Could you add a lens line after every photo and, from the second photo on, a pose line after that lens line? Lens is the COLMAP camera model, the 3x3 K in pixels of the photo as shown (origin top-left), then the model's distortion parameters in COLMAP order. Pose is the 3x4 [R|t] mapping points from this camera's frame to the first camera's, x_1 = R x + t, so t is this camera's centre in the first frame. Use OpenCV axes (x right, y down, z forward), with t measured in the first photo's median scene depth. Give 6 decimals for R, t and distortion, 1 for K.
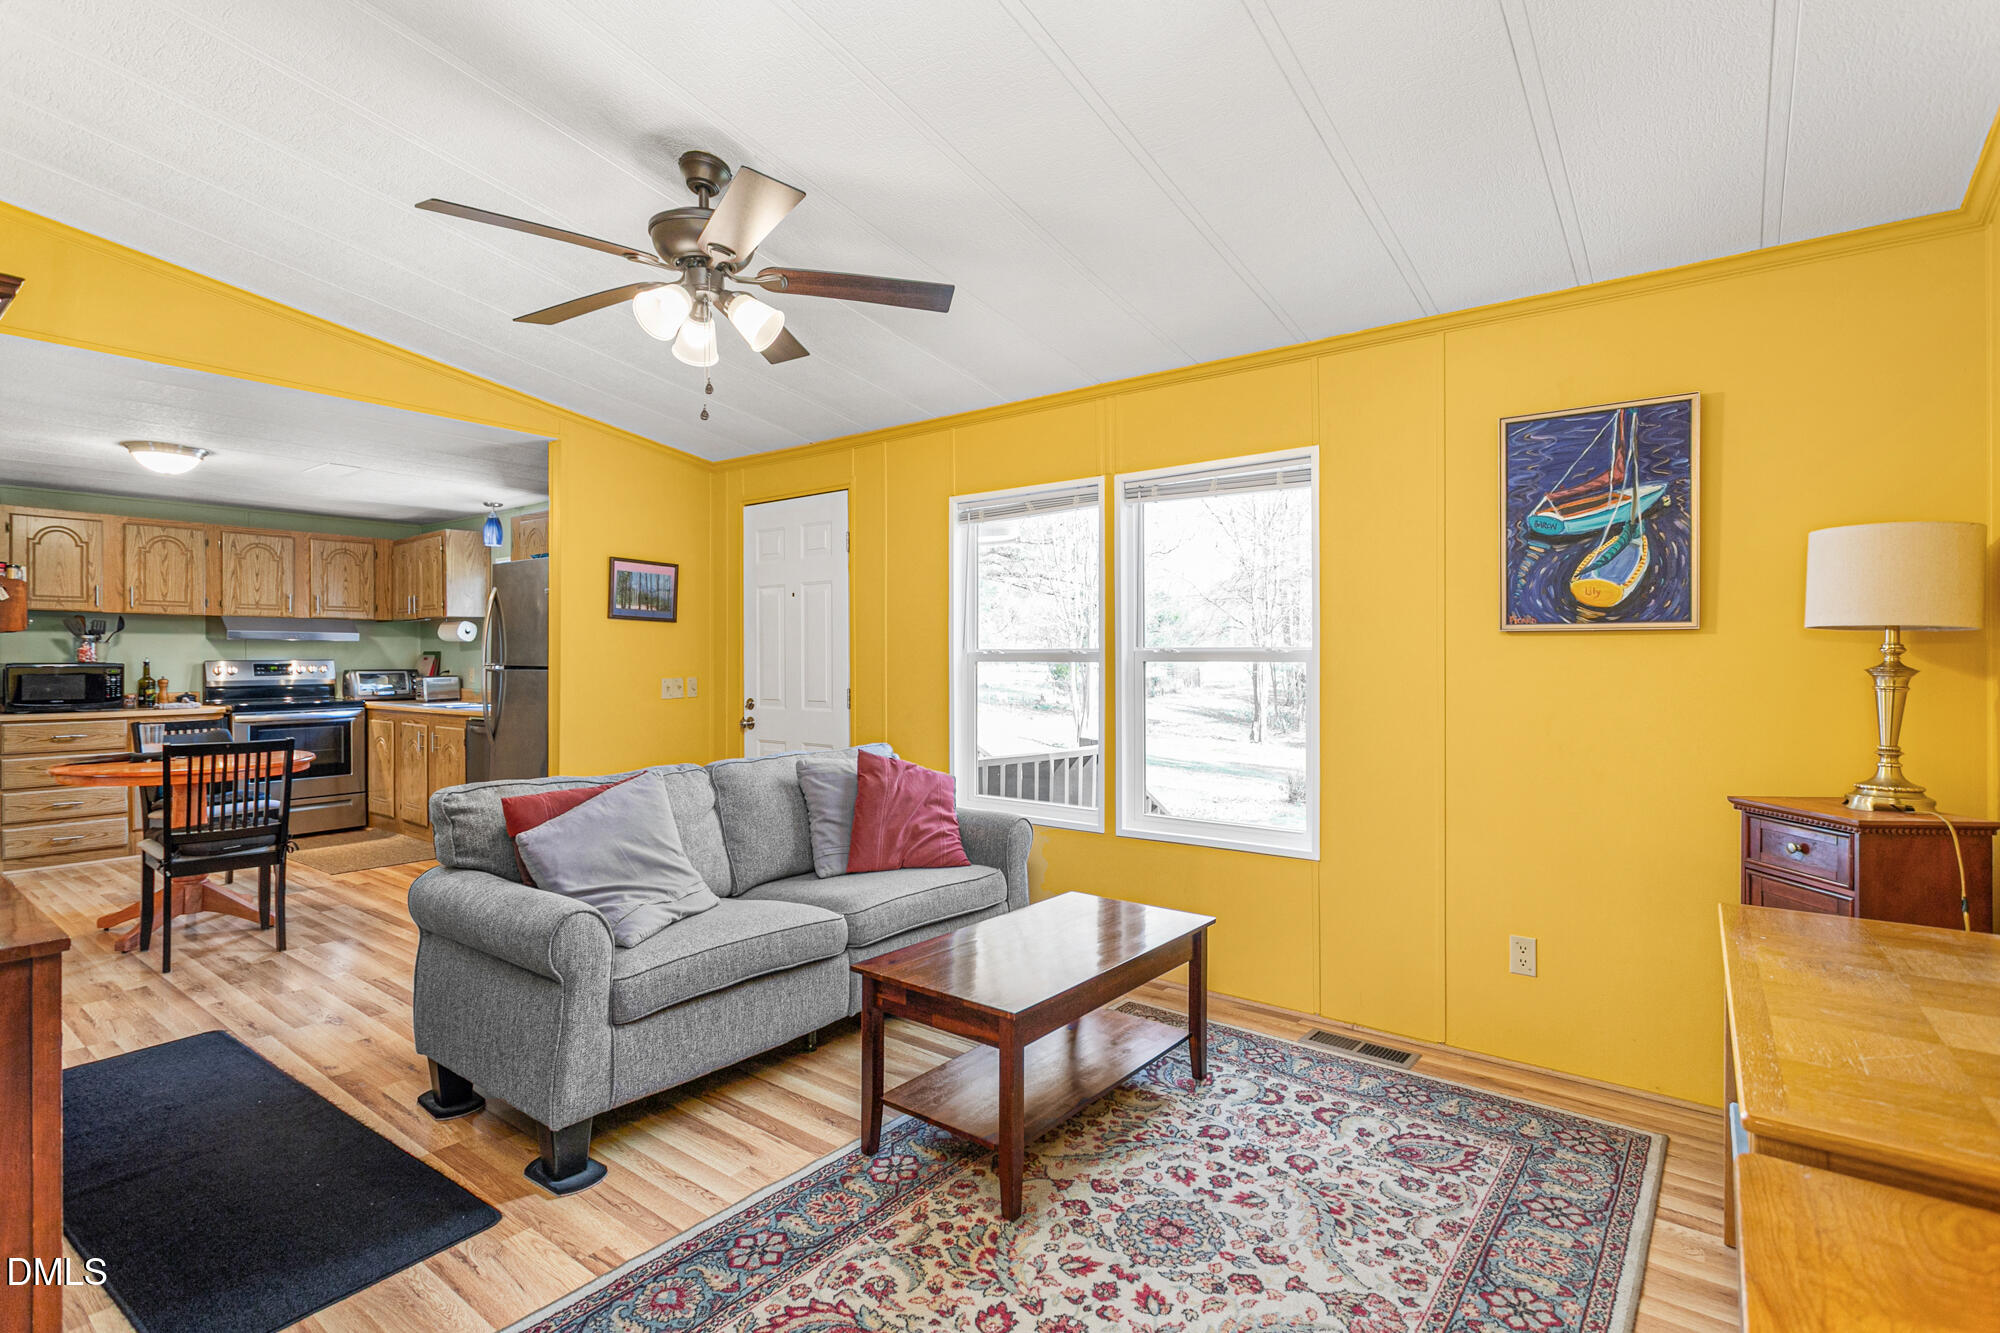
lens RADIAL K [[963.0, 0, 1002.7], [0, 963.0, 658.4], [0, 0, 1]] dist [0.000715, 0.001403]
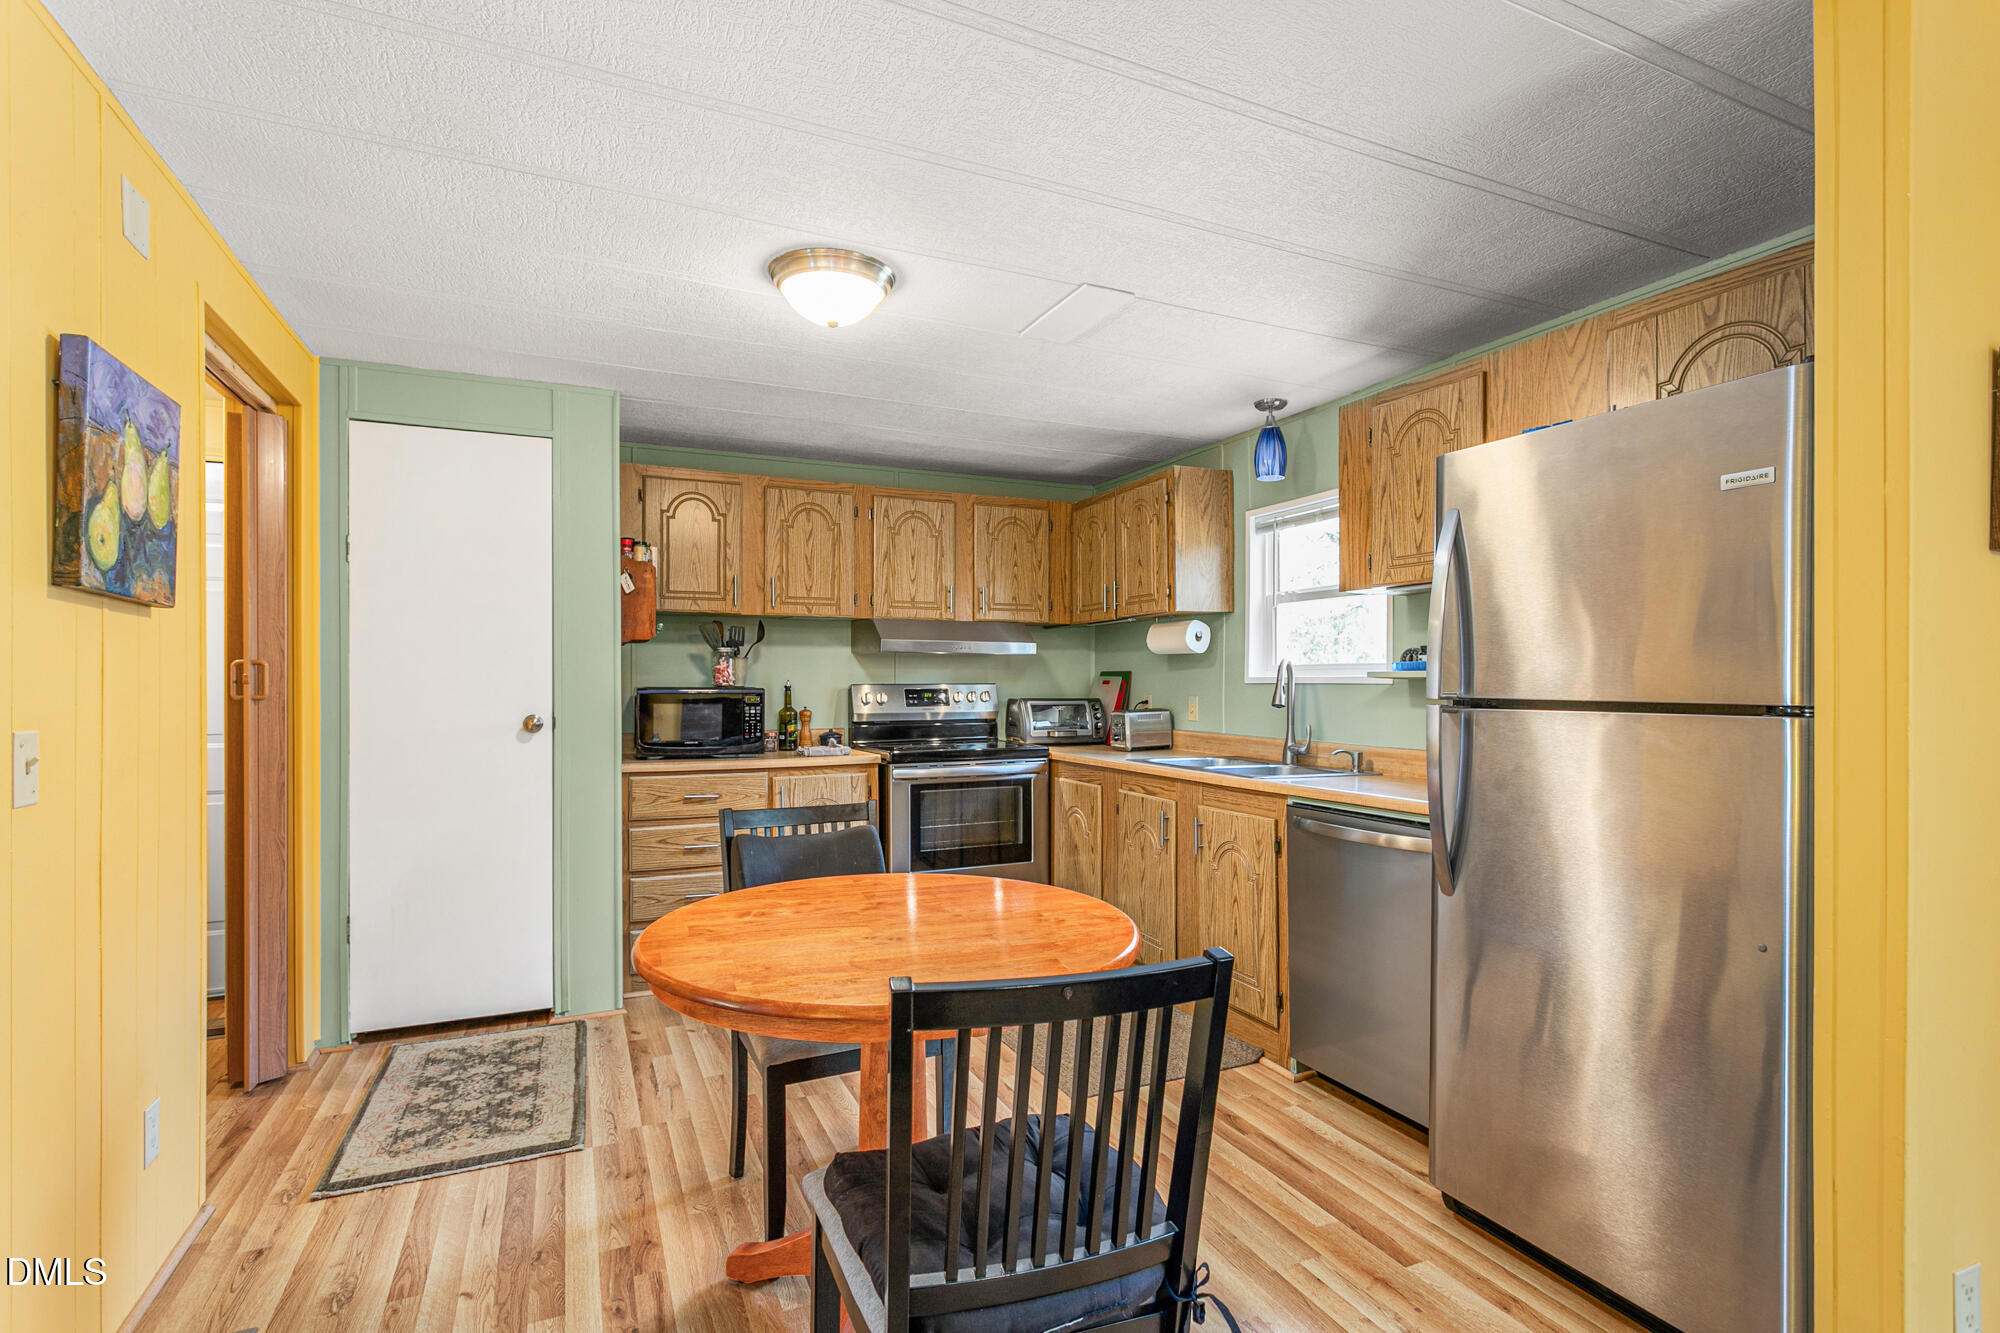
lens RADIAL K [[963.0, 0, 992.4], [0, 963.0, 679.2], [0, 0, 1]] dist [0.000715, 0.001403]
pose [[0.878458, 0.000508, -0.477820, -0.402057], [-0.002321, 0.999992, -0.003204, 0.000615], [0.477815, 0.003923, 0.878452, 0.433471]]
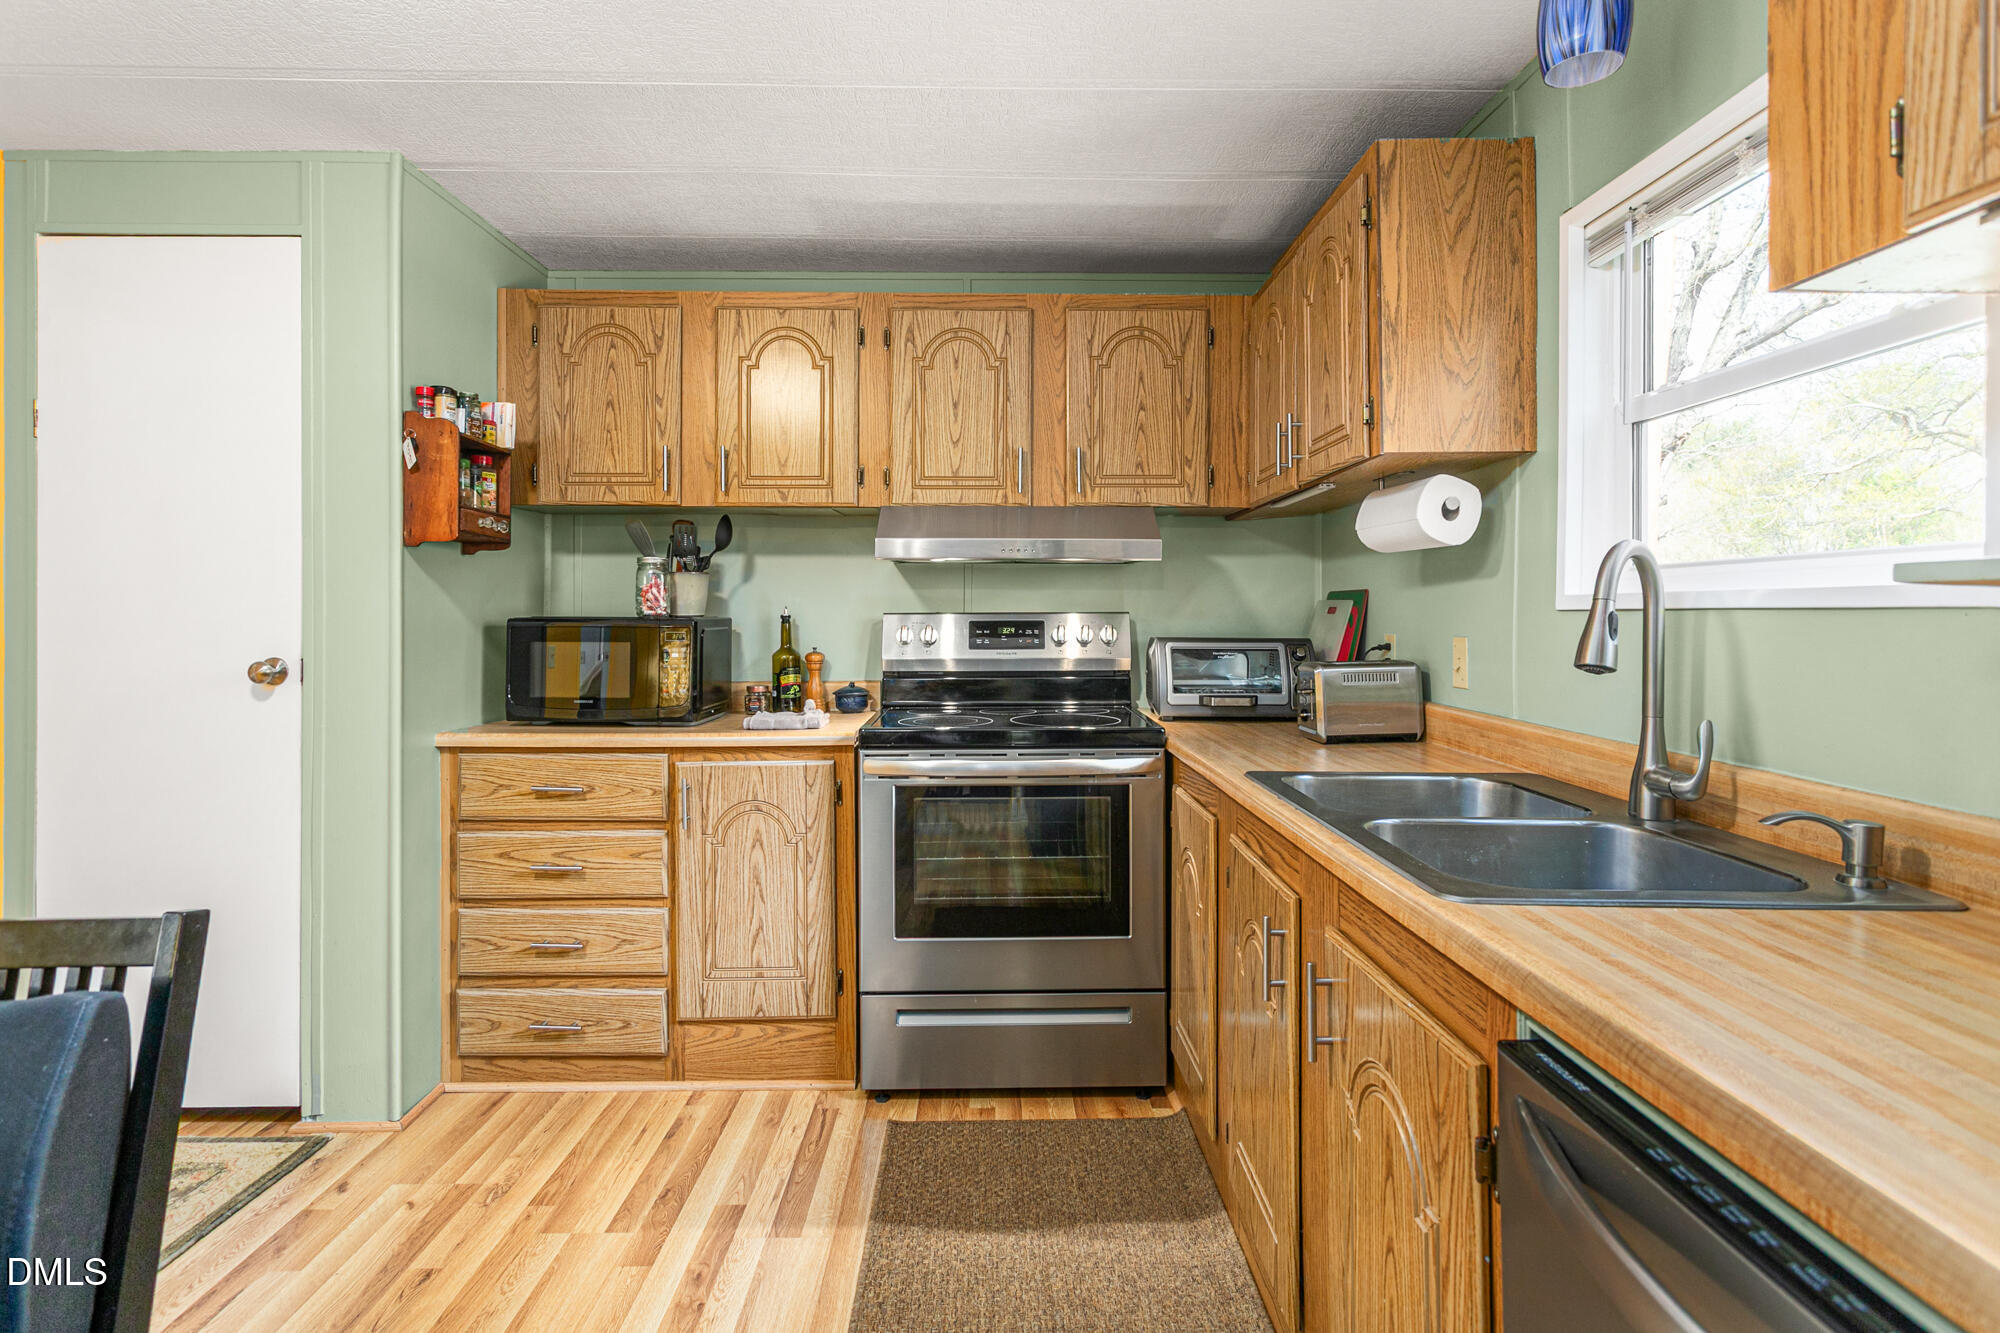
lens RADIAL K [[963.0, 0, 1004.0], [0, 963.0, 611.1], [0, 0, 1]] dist [0.000715, 0.001403]
pose [[0.616764, -0.000644, -0.787148, -0.438066], [-0.002705, 0.999992, -0.002938, 0.002481], [0.787143, 0.003941, 0.616757, 0.765426]]
